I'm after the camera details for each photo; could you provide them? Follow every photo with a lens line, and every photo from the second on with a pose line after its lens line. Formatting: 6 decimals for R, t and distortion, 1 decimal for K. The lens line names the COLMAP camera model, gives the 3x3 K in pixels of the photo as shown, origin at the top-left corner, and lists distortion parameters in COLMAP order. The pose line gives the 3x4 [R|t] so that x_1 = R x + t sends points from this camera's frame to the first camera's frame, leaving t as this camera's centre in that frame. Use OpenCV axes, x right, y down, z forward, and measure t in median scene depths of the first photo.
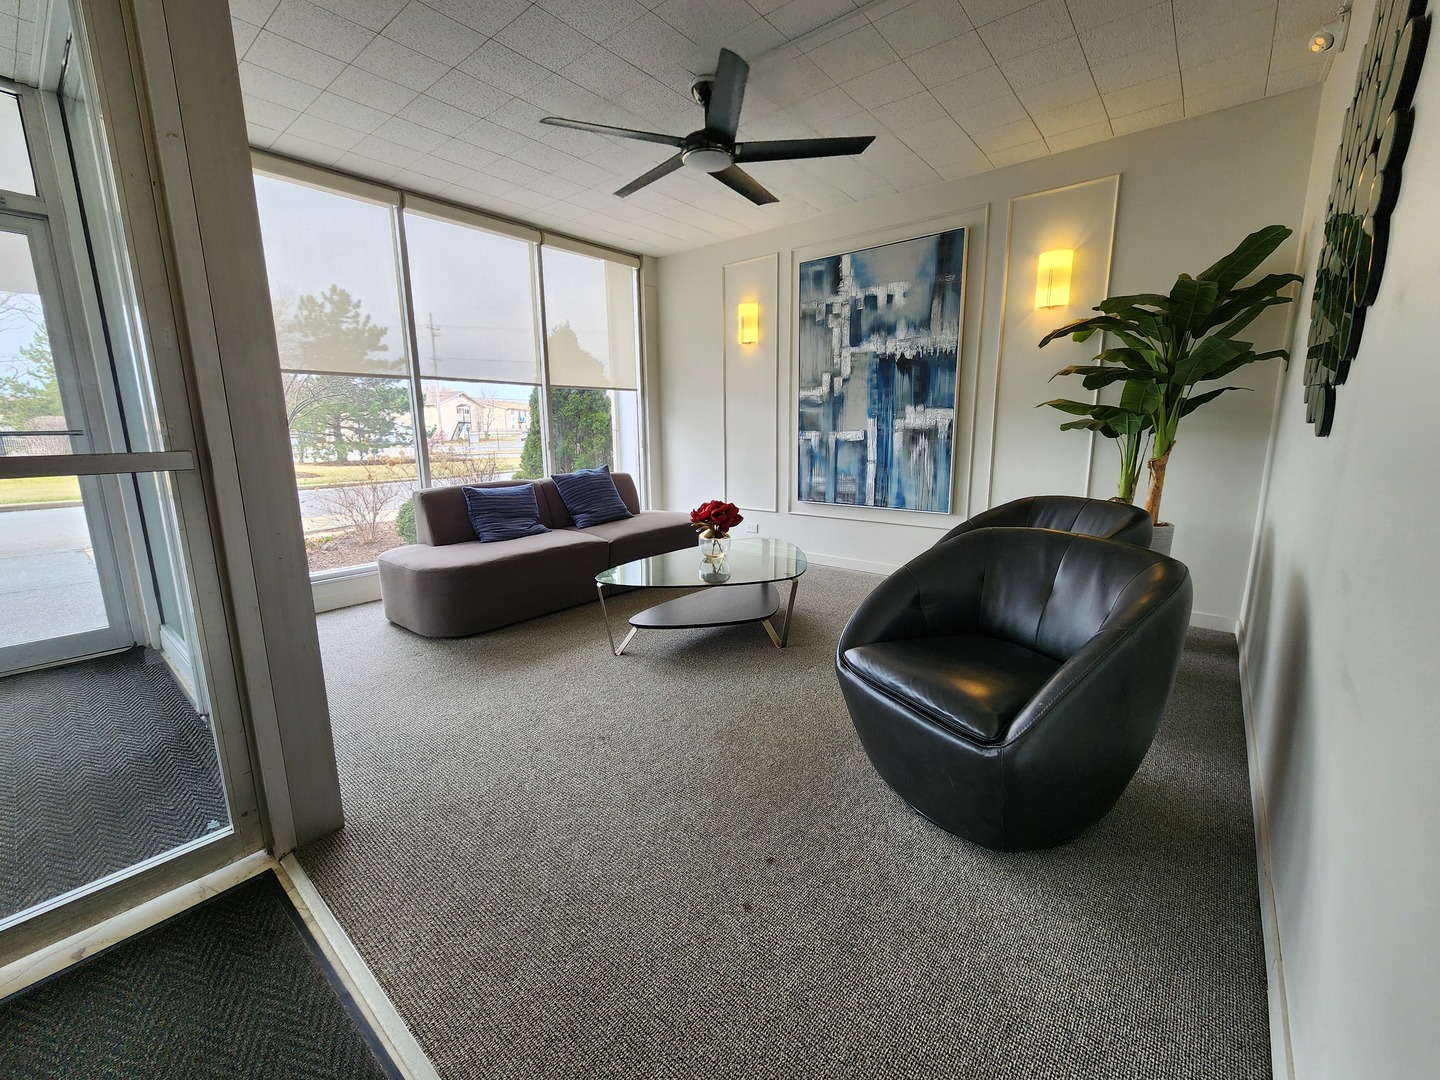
lens RADIAL K [[592.2, 0, 726.2], [0, 592.2, 538.7], [0, 0, 1]] dist [-0.001789, 0.001039]
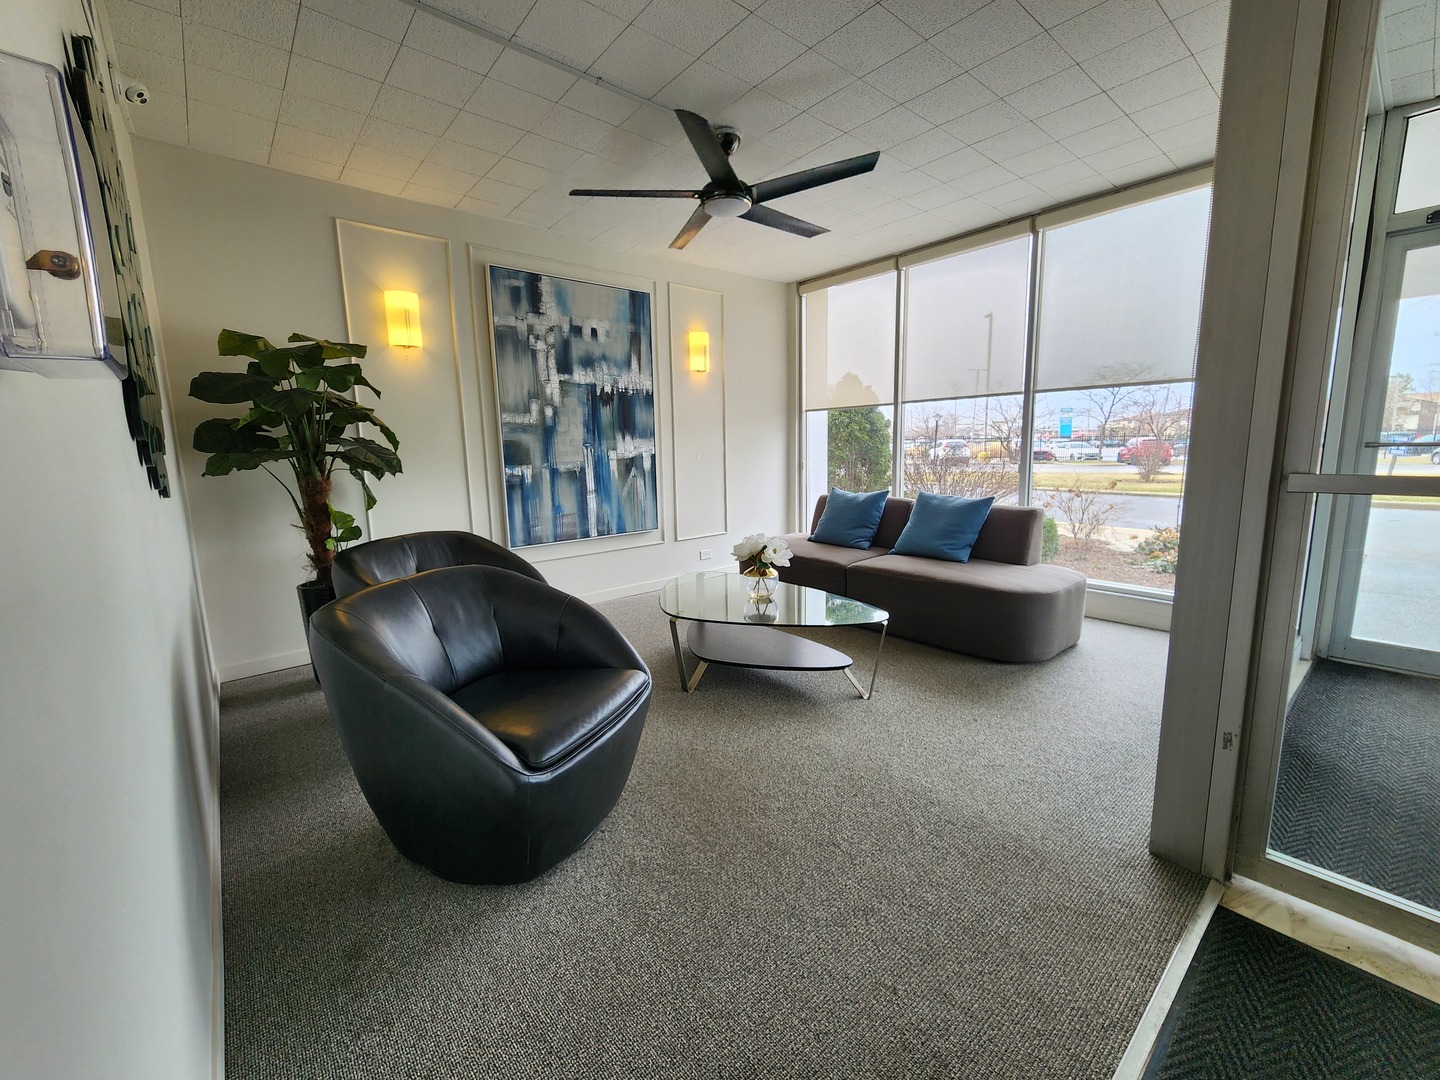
lens RADIAL K [[592.2, 0, 724.5], [0, 592.2, 536.5], [0, 0, 1]] dist [-0.001789, 0.001039]
pose [[0.170722, -0.141795, 0.975063, -0.713230], [0.214320, 0.971242, 0.103714, -0.116934], [-0.961728, 0.191269, 0.196202, 0.621454]]
